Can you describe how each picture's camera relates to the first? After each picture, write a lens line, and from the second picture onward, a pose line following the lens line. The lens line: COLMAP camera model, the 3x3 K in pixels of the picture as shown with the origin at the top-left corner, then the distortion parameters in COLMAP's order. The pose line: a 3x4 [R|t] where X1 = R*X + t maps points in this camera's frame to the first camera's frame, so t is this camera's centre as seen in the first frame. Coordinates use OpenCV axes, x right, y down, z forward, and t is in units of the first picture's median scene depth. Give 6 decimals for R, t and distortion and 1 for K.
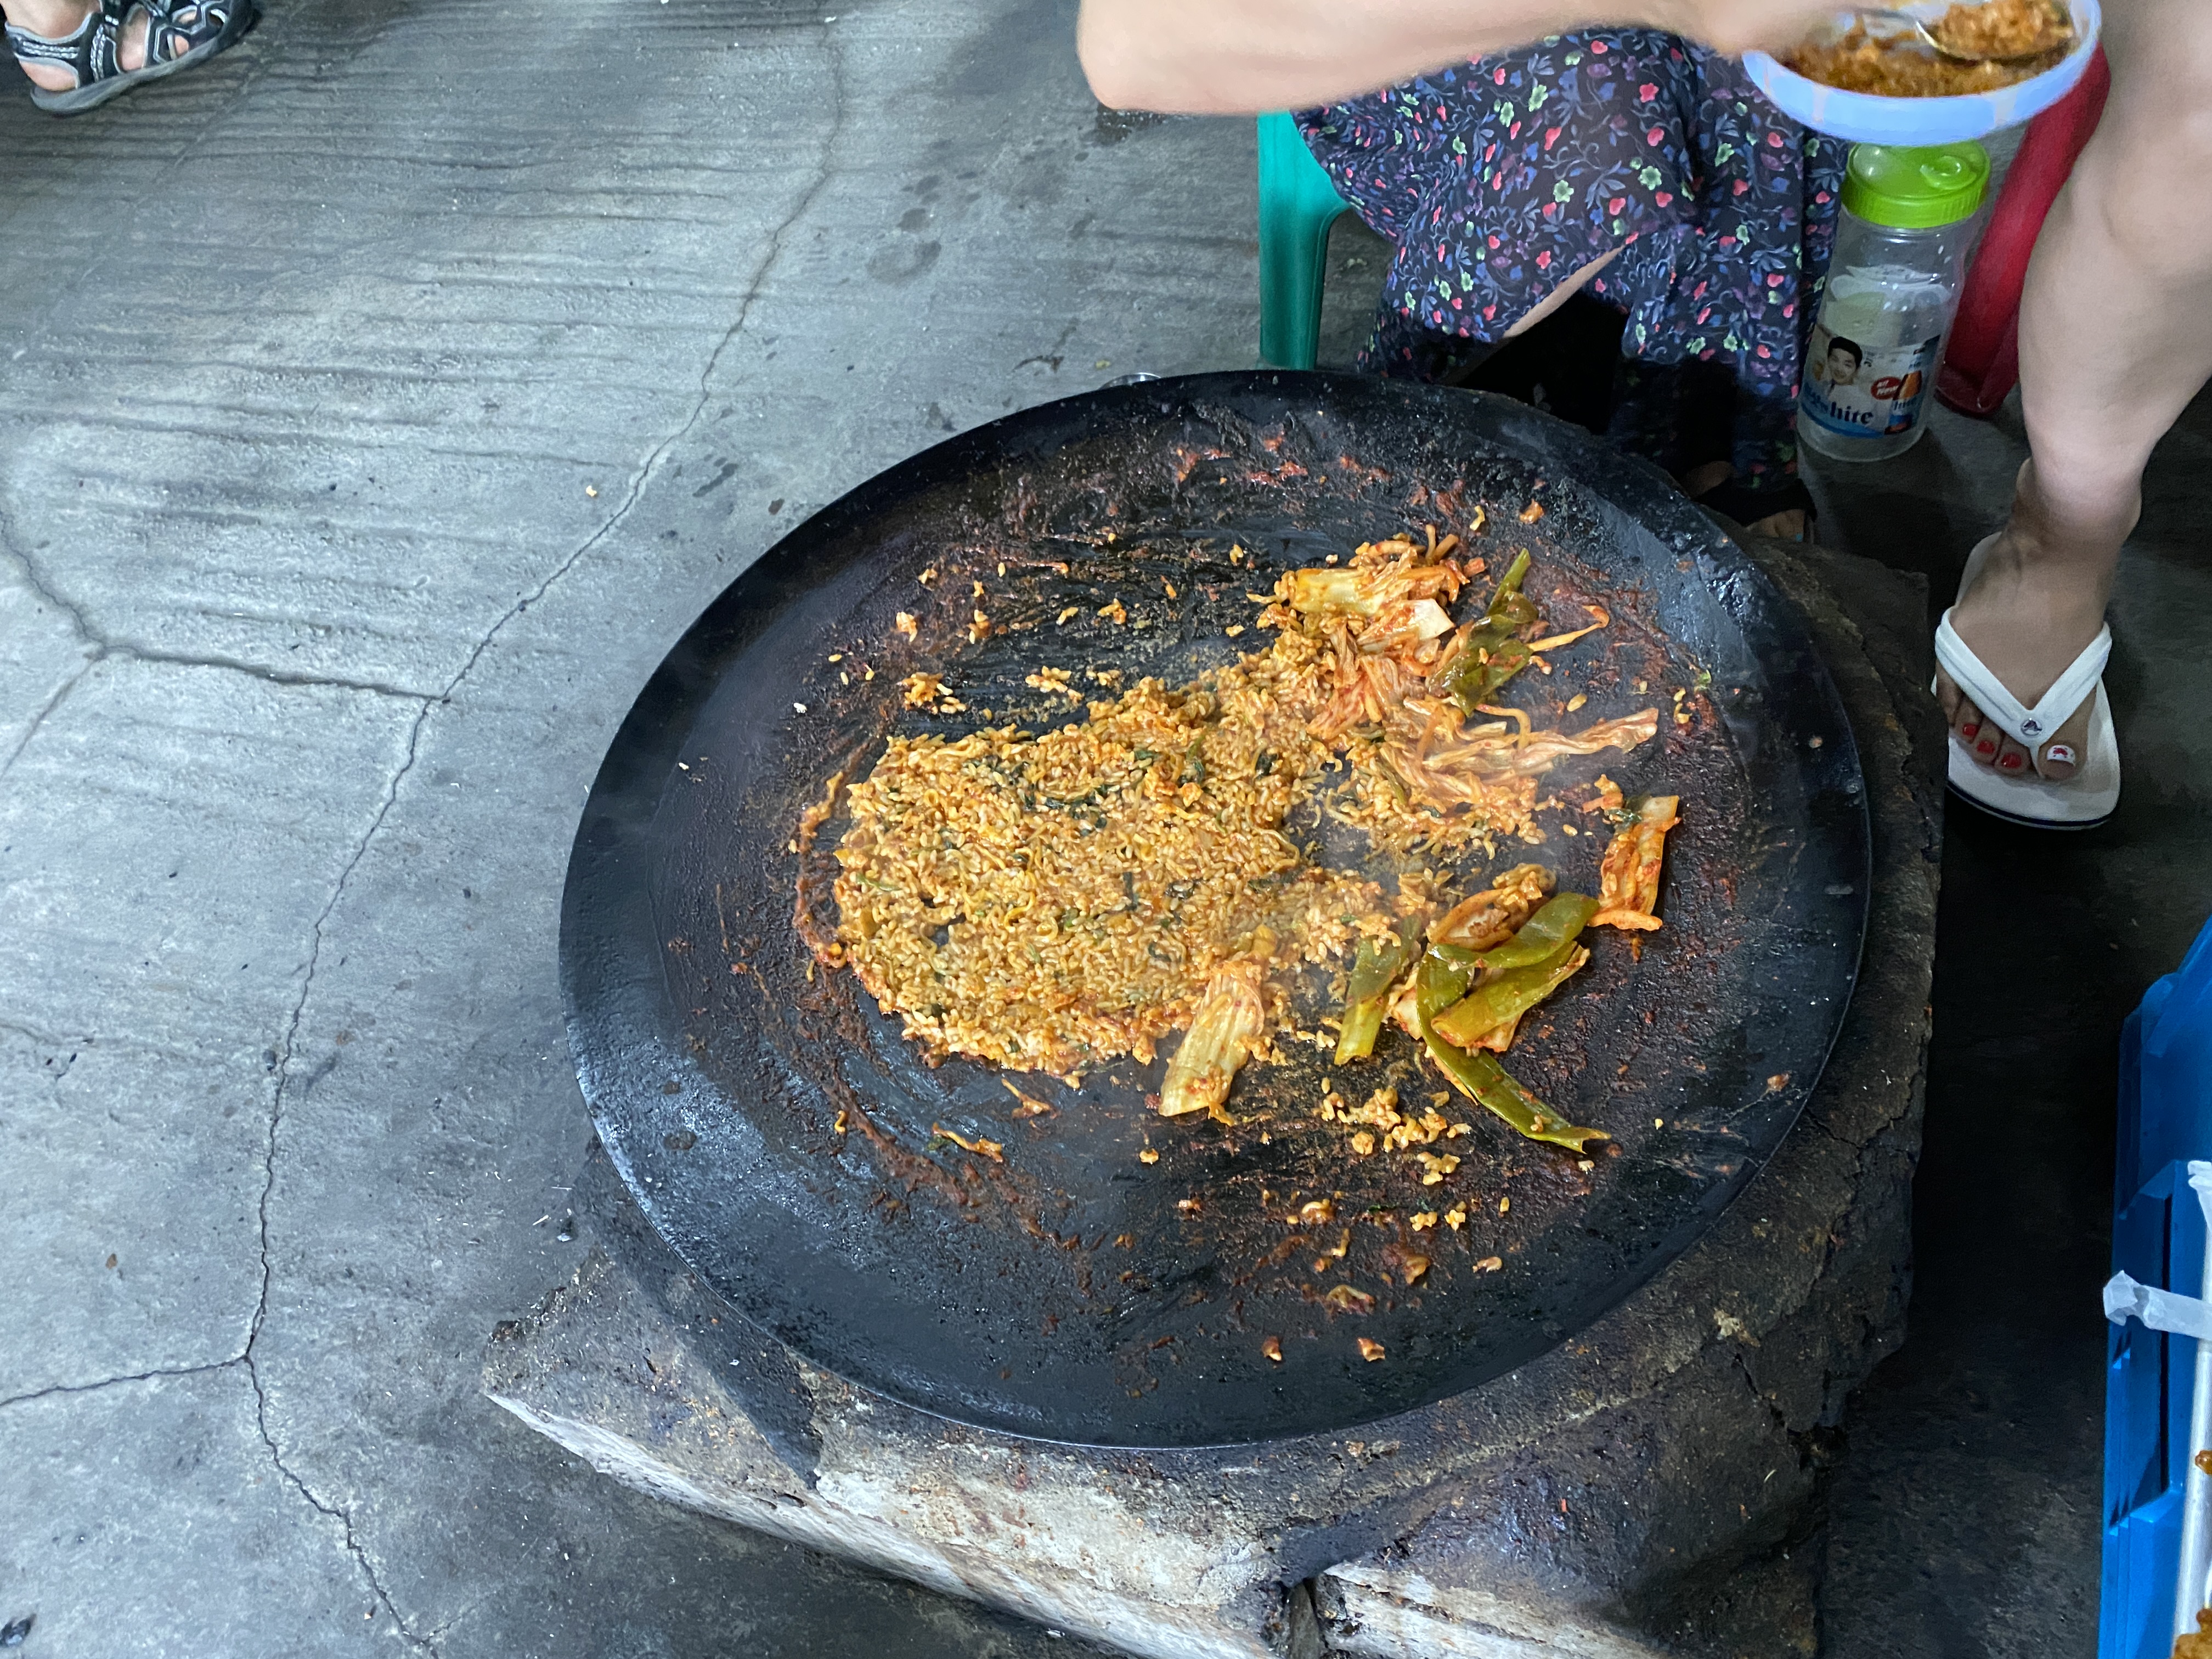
lens RADIAL K [[1678.5, 0, 1105.8], [0, 1678.5, 824.6], [0, 0, 1]] dist [0.008420, 0.001205]
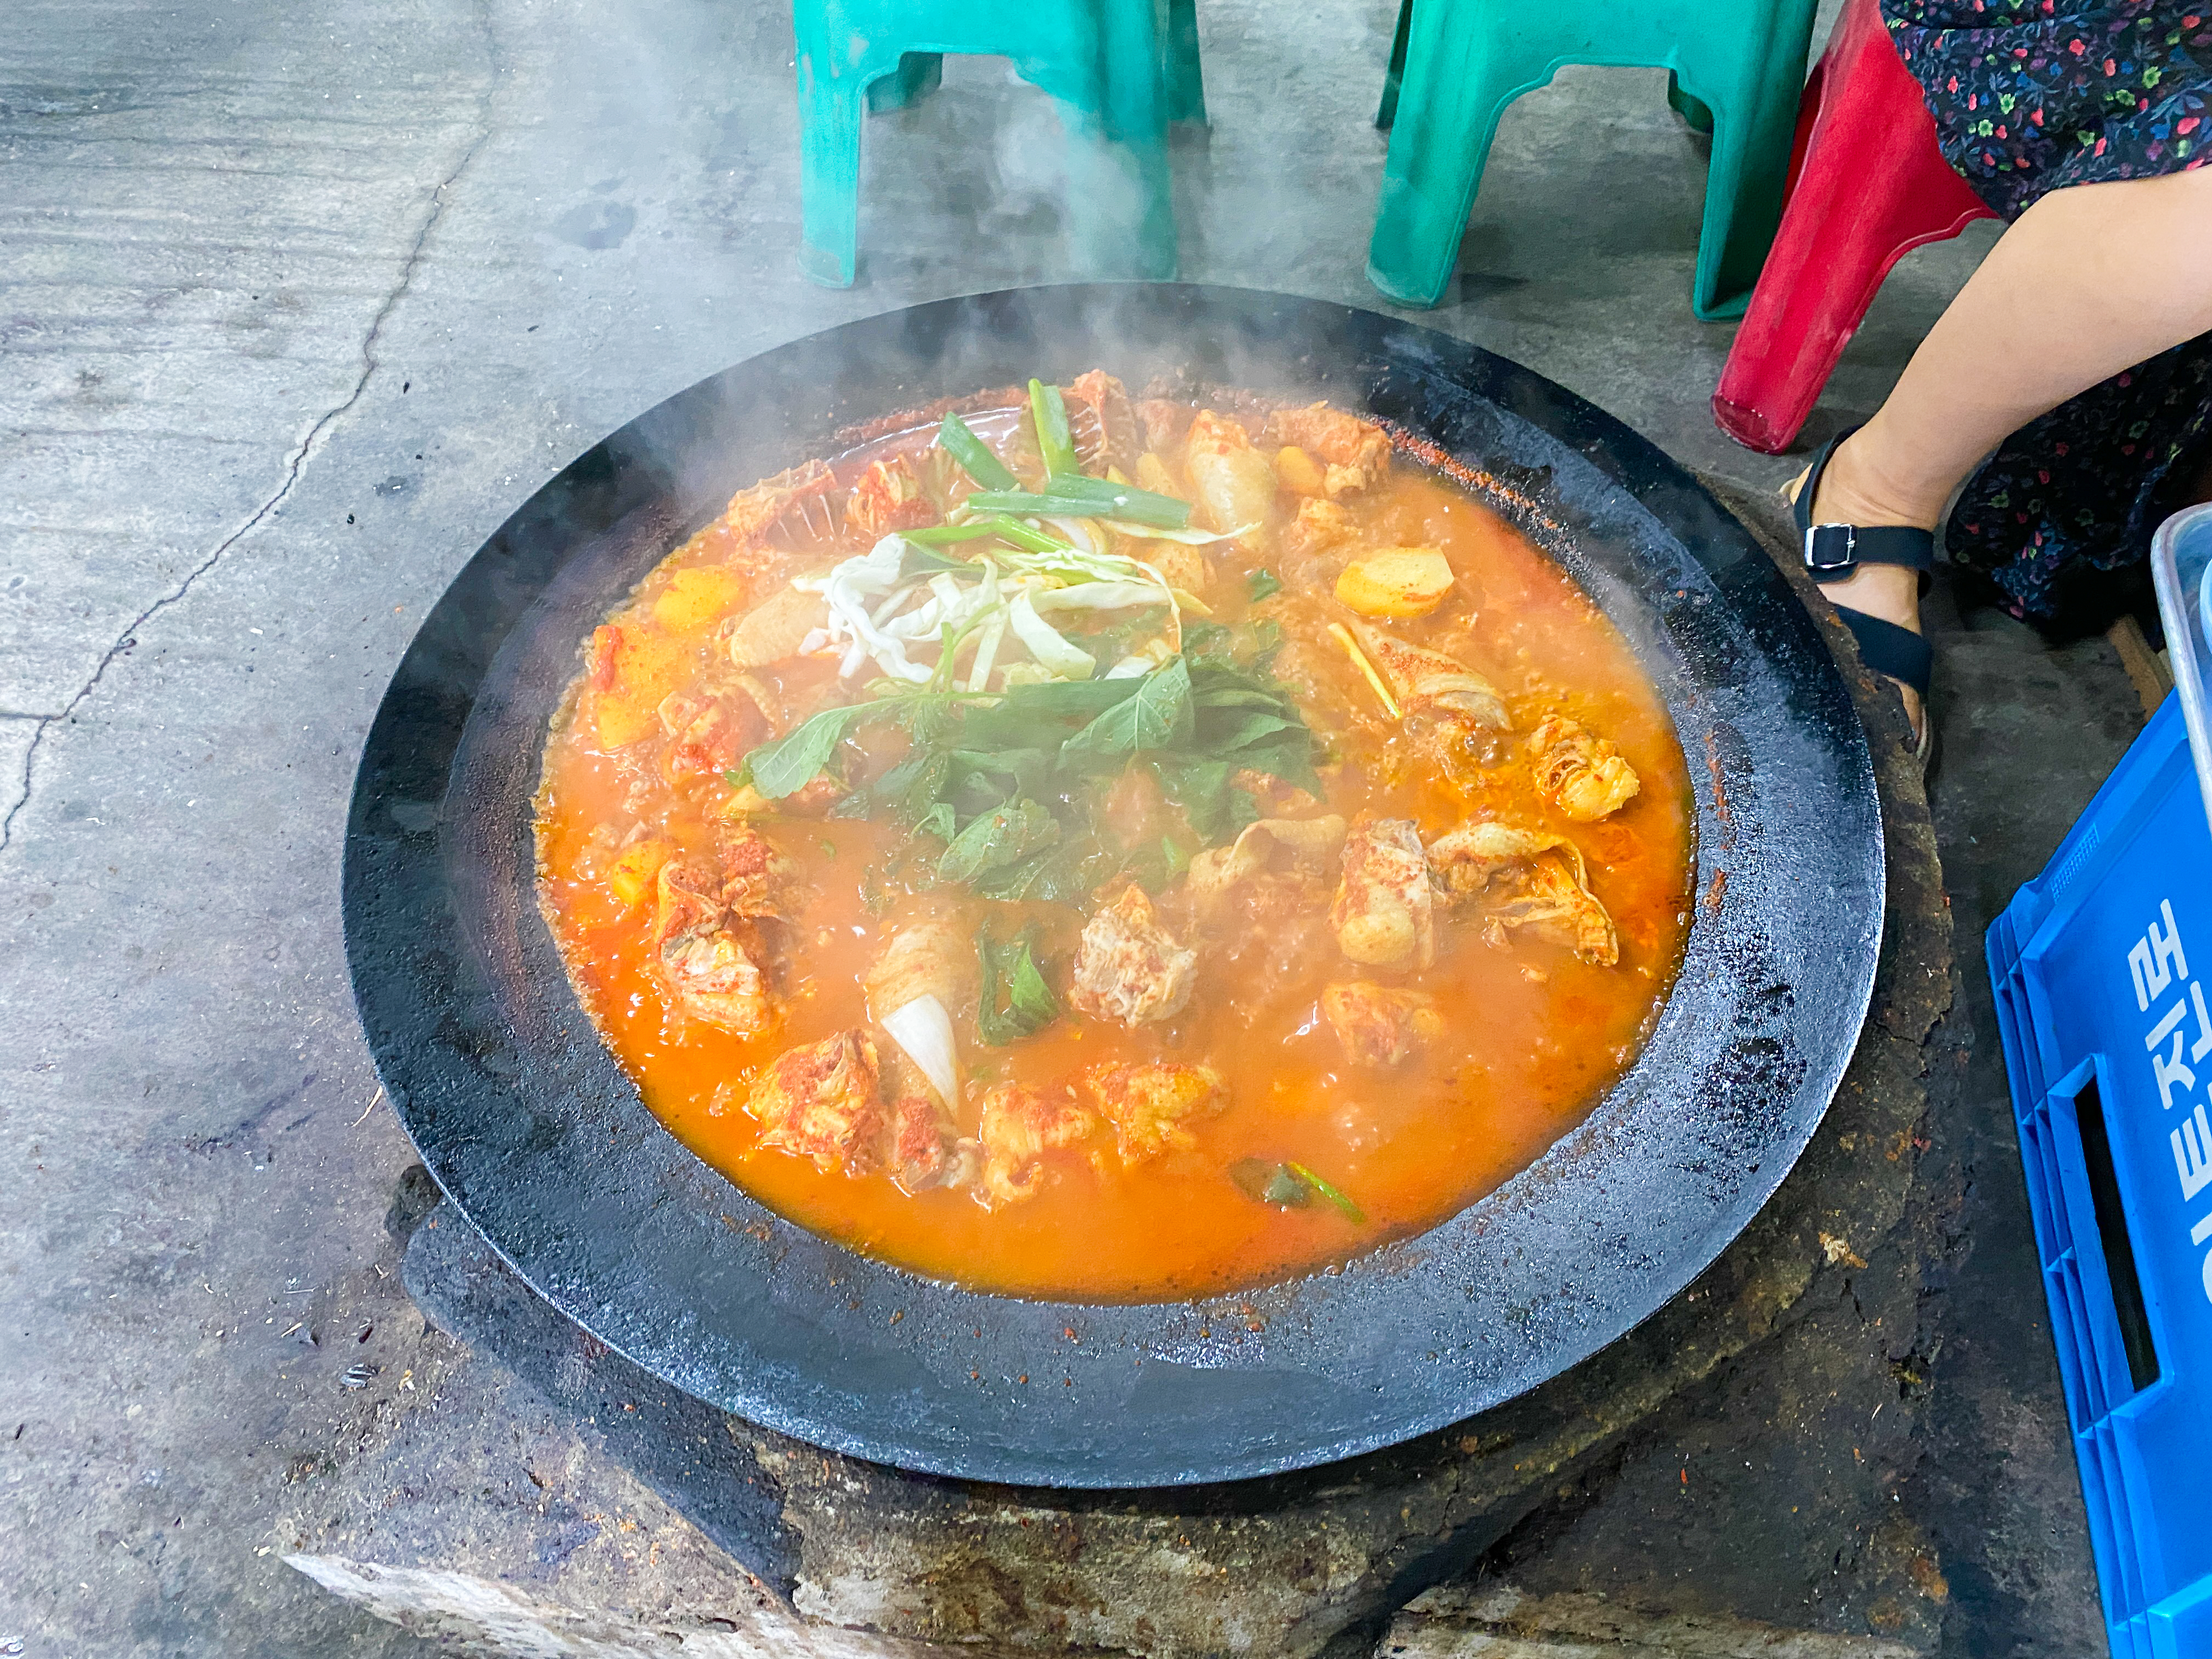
lens RADIAL K [[1678.5, 0, 1108.0], [0, 1678.5, 837.8], [0, 0, 1]] dist [0.008420, 0.001205]
pose [[0.970719, -0.058091, 0.233087, -0.099348], [0.065394, 0.997578, -0.023721, 0.035253], [-0.231144, 0.038269, 0.972167, 0.097957]]
